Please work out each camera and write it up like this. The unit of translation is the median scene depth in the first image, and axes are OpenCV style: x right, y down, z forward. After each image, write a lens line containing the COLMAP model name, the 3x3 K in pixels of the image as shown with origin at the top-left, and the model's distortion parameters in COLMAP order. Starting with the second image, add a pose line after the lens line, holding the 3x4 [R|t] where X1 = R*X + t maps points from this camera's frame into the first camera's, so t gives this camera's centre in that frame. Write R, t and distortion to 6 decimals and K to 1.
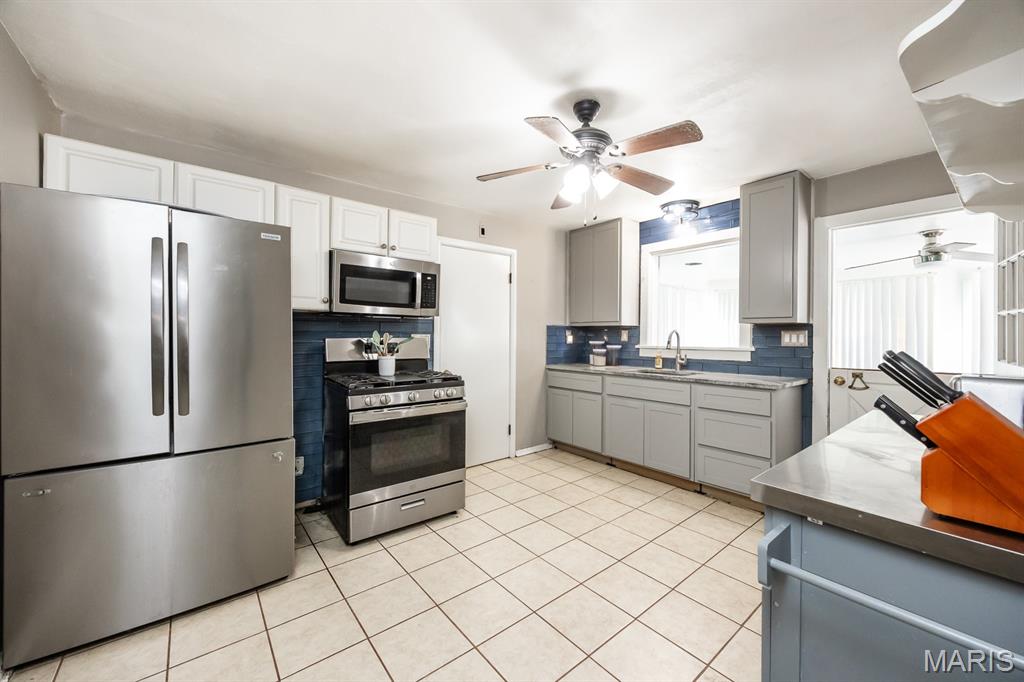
lens RADIAL K [[395.8, 0, 508.8], [0, 395.8, 334.9], [0, 0, 1]] dist [0.000950, 0.000036]
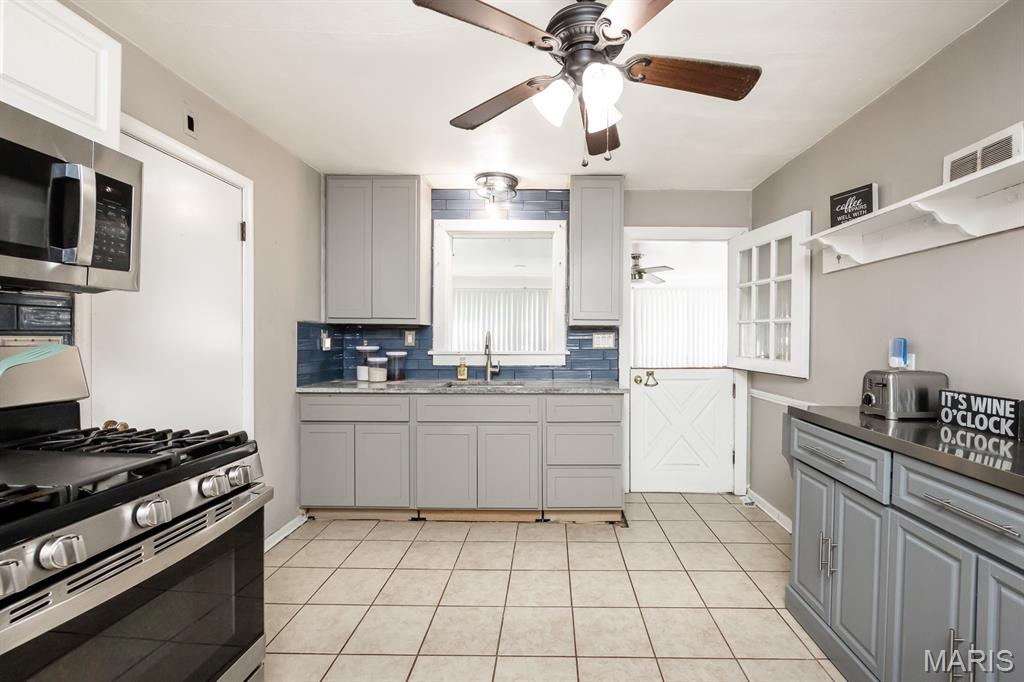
lens RADIAL K [[445.7, 0, 548.0], [0, 445.7, 345.1], [0, 0, 1]] dist [-0.001988, 0.000011]
pose [[0.636529, -0.014207, 0.771122, -0.209100], [-0.001850, 0.999799, 0.019947, -0.002644], [-0.771250, -0.014124, 0.636375, 0.312327]]
